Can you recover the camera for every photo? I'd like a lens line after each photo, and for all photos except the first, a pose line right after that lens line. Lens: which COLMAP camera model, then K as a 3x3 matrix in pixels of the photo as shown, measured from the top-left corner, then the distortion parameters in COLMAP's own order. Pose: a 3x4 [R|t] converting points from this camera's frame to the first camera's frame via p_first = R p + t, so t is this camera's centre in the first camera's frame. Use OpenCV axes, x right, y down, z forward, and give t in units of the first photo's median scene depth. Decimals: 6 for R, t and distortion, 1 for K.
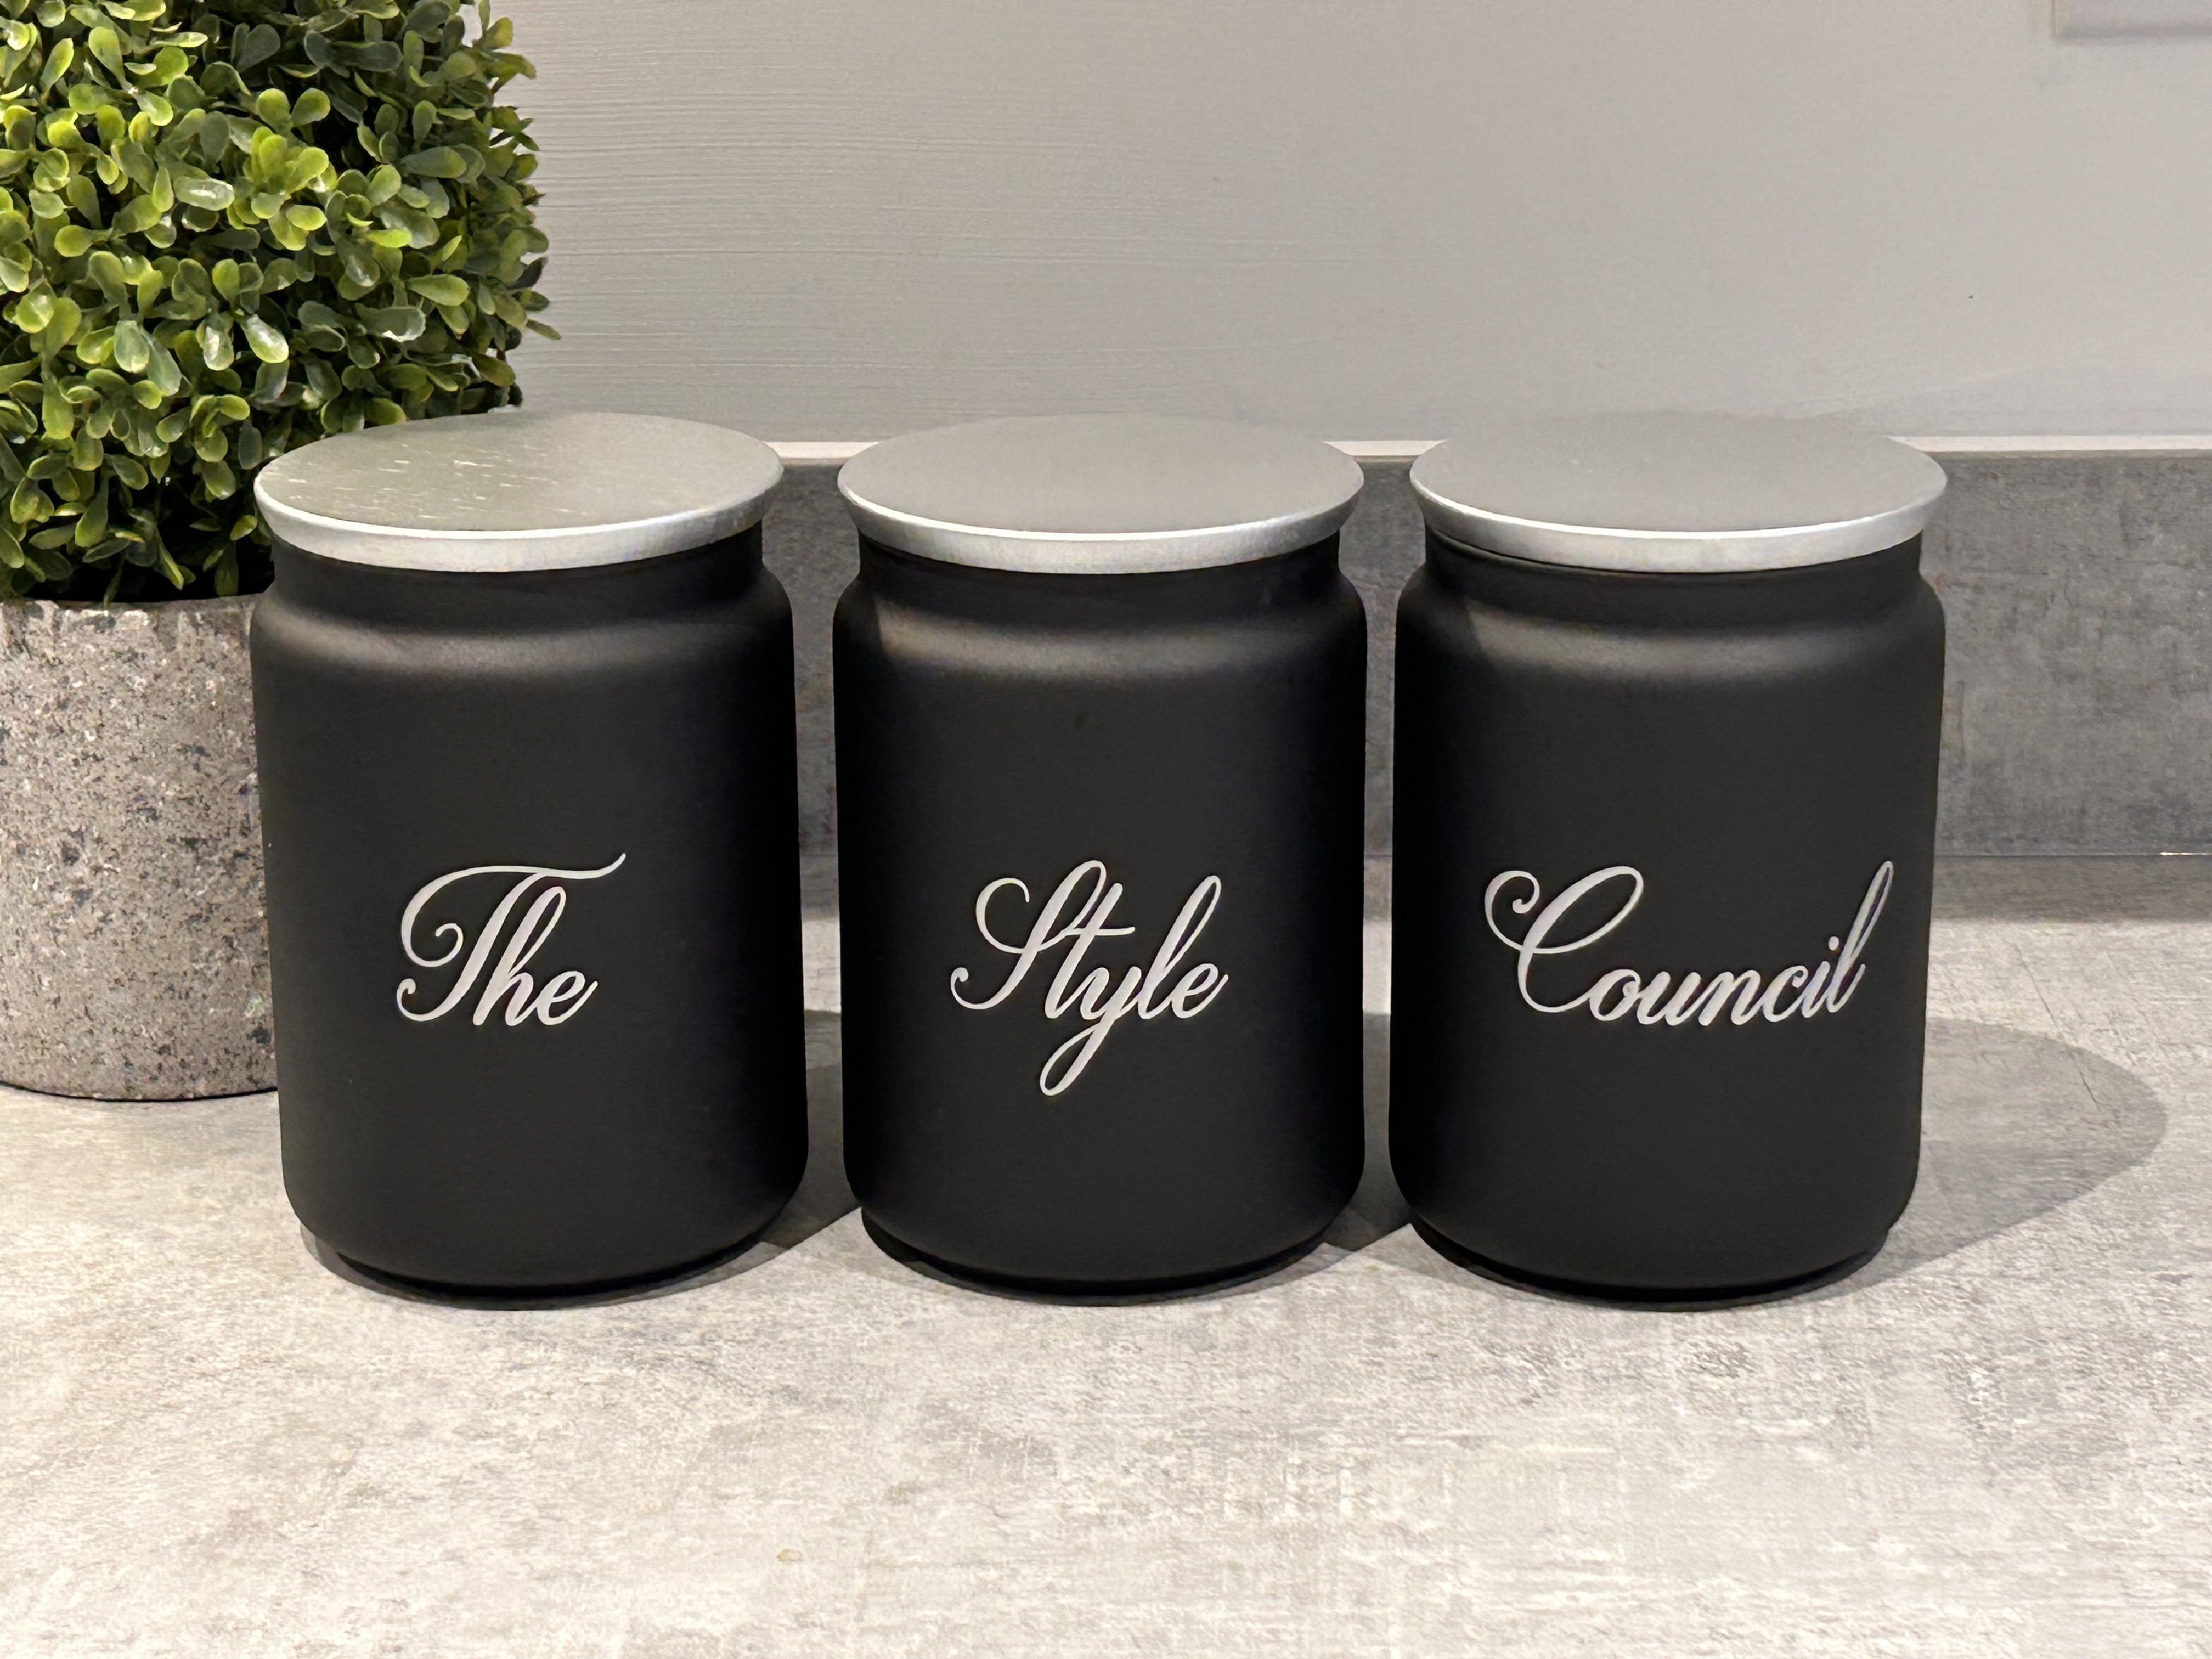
lens RADIAL K [[4705.6, 0, 1094.2], [0, 4705.6, 789.1], [0, 0, 1]] dist [0.093074, 0.000000]
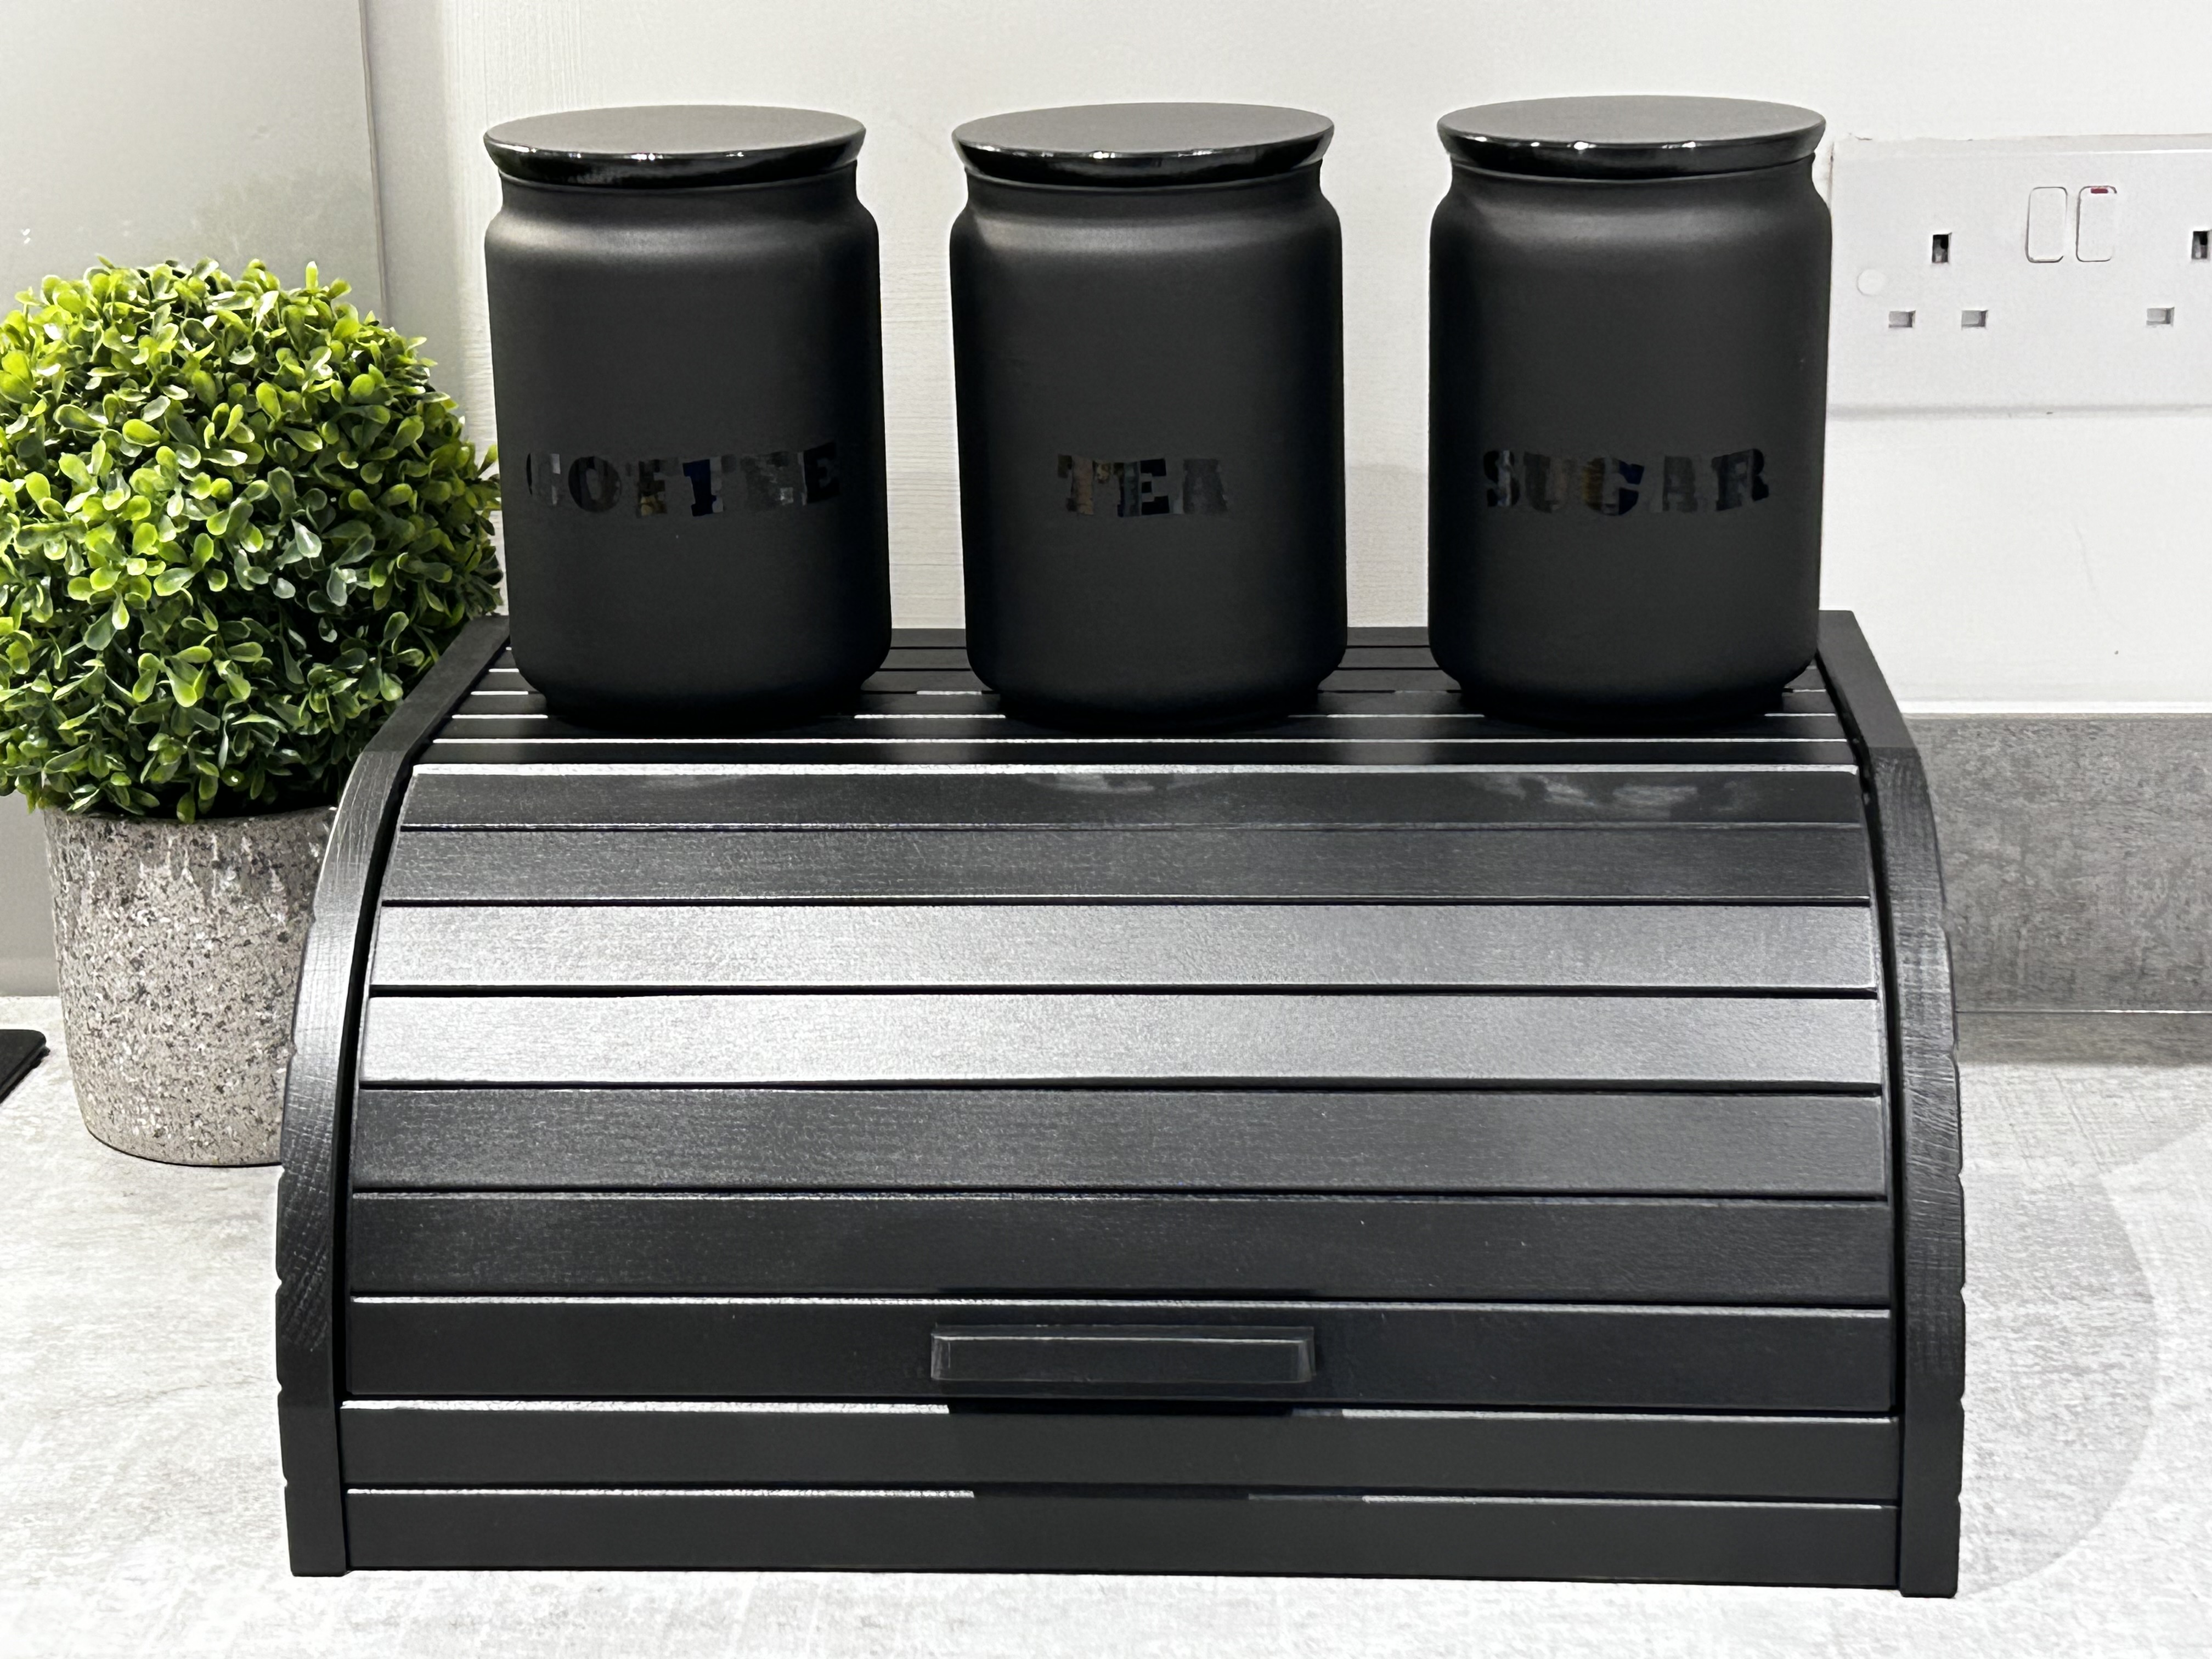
lens RADIAL K [[4099.7, 0, 1110.9], [0, 4099.7, 833.0], [0, 0, 1]] dist [0.098475, 0.000000]
pose [[0.999522, 0.004379, -0.030598, 0.045198], [-0.004371, 0.999990, 0.000324, -0.049714], [0.030599, -0.000190, 0.999532, -0.250173]]
